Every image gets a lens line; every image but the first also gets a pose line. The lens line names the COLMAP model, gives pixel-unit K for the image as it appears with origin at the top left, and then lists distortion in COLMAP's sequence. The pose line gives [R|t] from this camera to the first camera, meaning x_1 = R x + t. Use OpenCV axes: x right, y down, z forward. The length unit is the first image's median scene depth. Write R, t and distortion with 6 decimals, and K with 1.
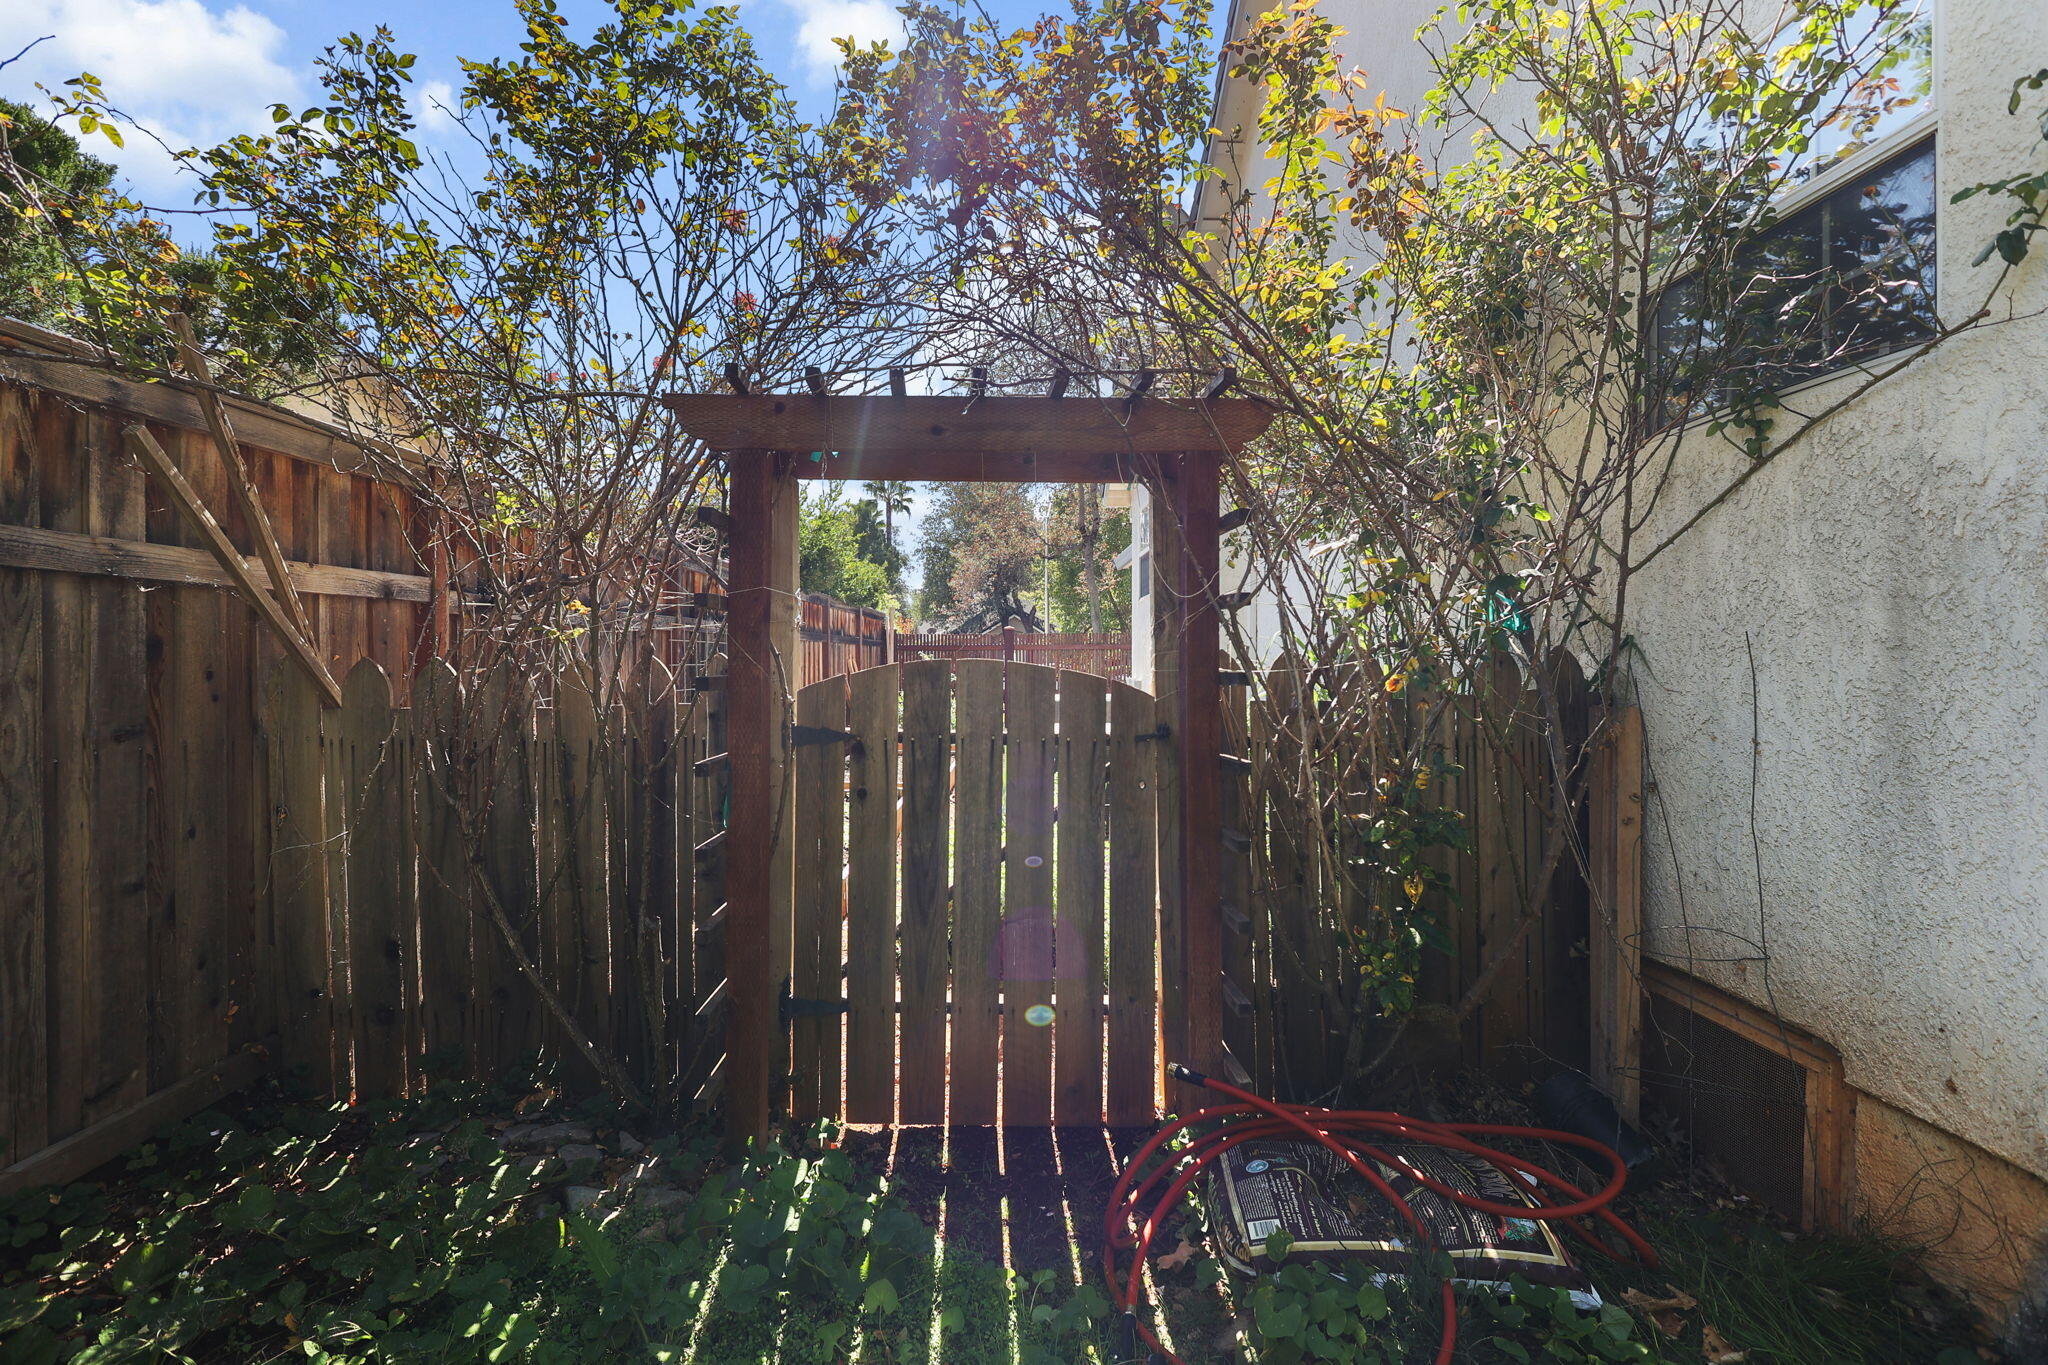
lens RADIAL K [[942.9, 0, 1022.3], [0, 942.9, 691.9], [0, 0, 1]] dist [0.000401, 0.000300]
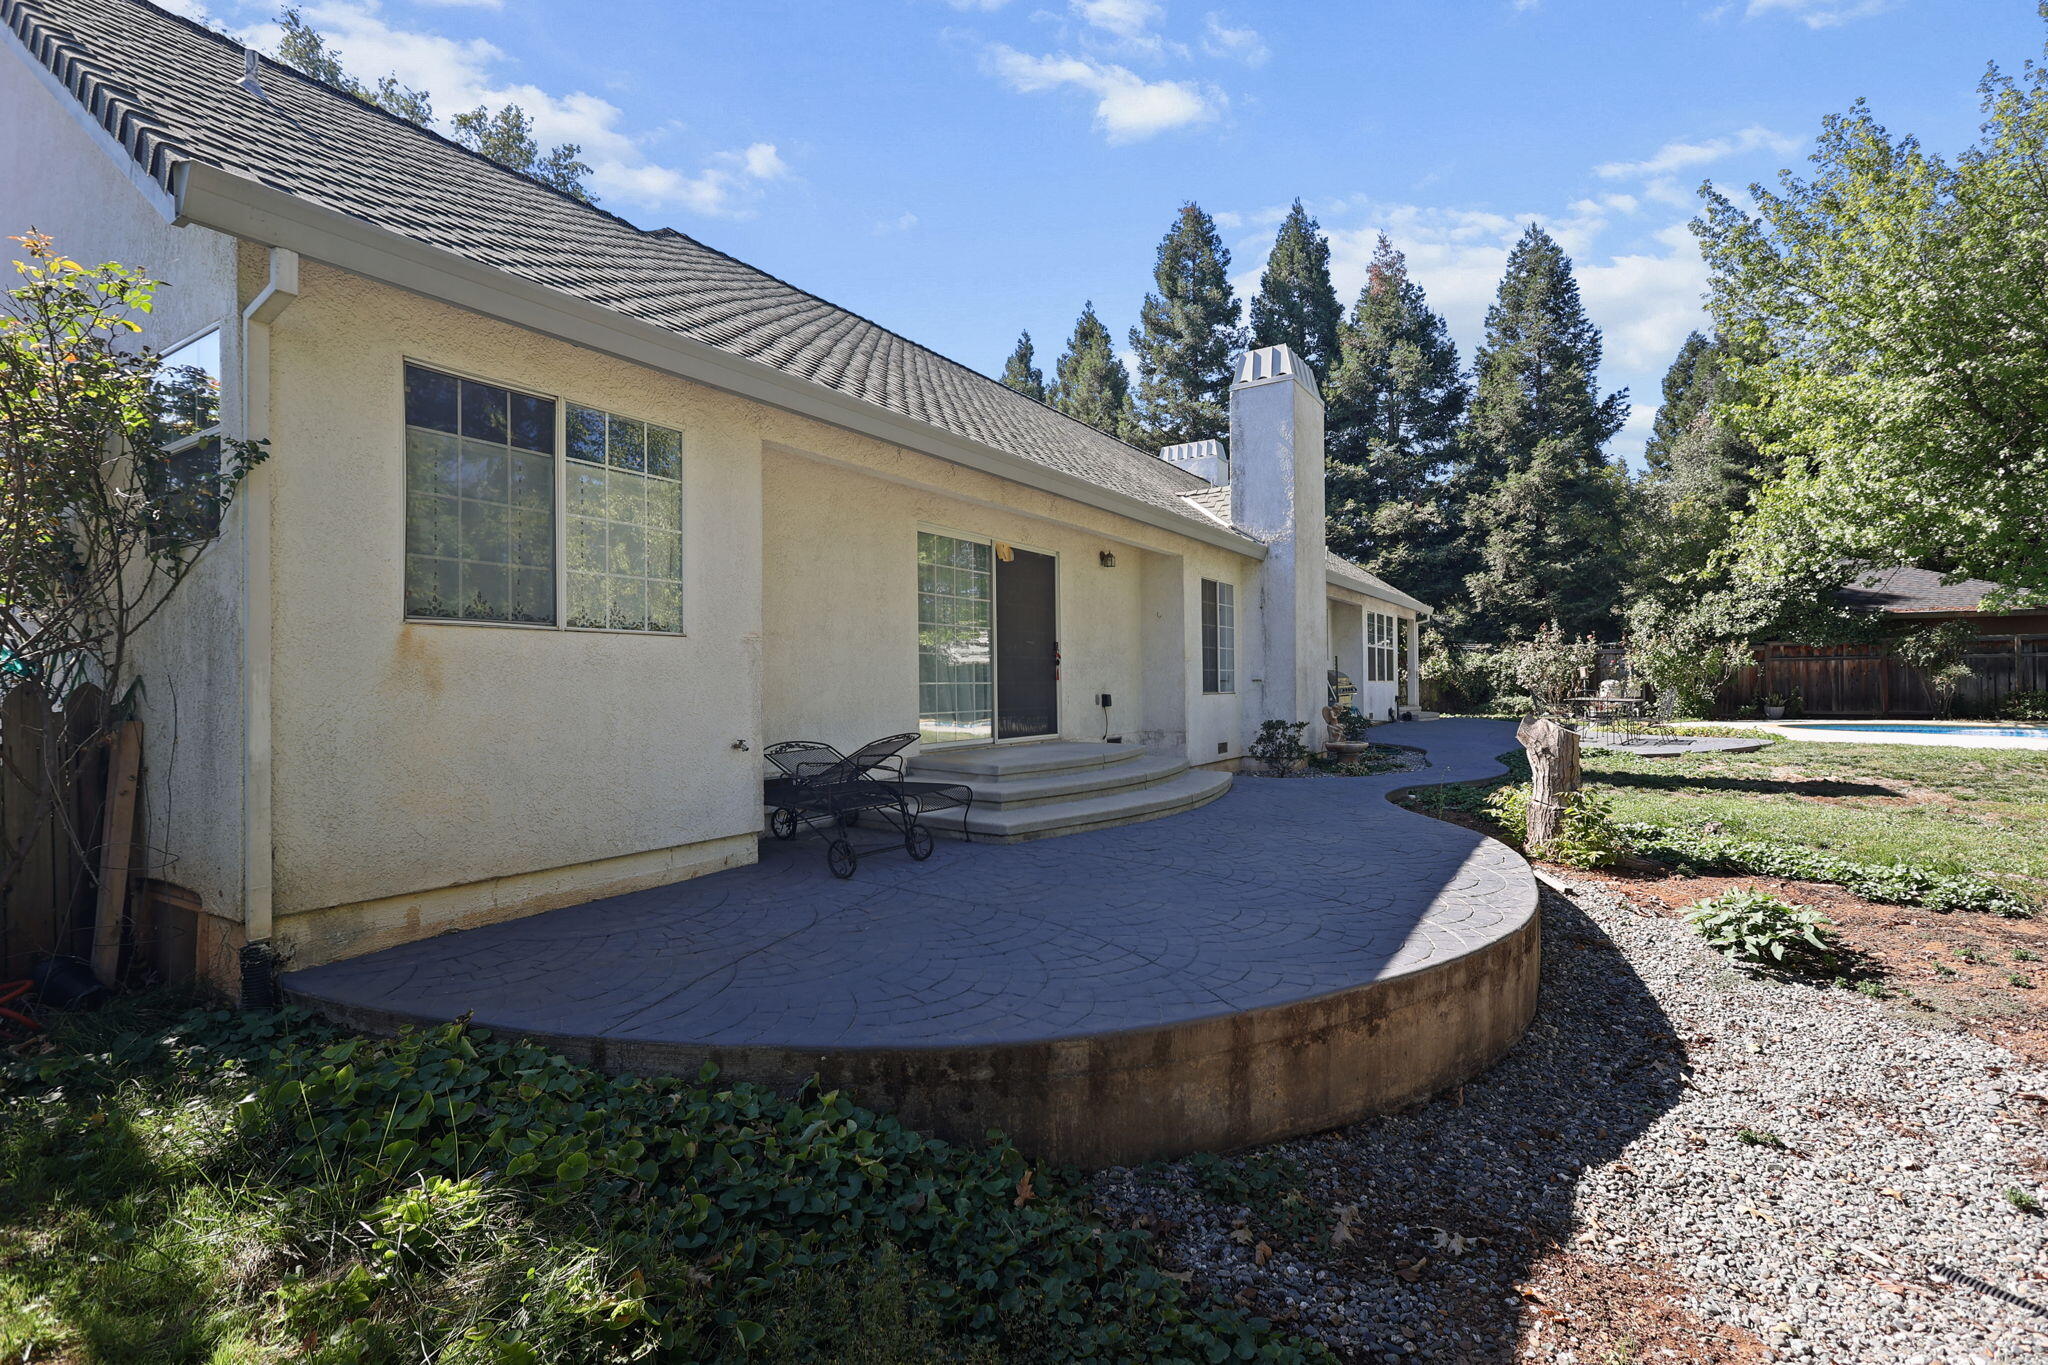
lens RADIAL K [[942.9, 0, 1022.3], [0, 942.9, 691.9], [0, 0, 1]] dist [0.000401, 0.000300]
pose [[0.537784, -0.001820, 0.843081, 0.023150], [0.031141, 0.999358, -0.017707, 0.008165], [-0.842507, 0.035777, 0.537495, -0.215872]]
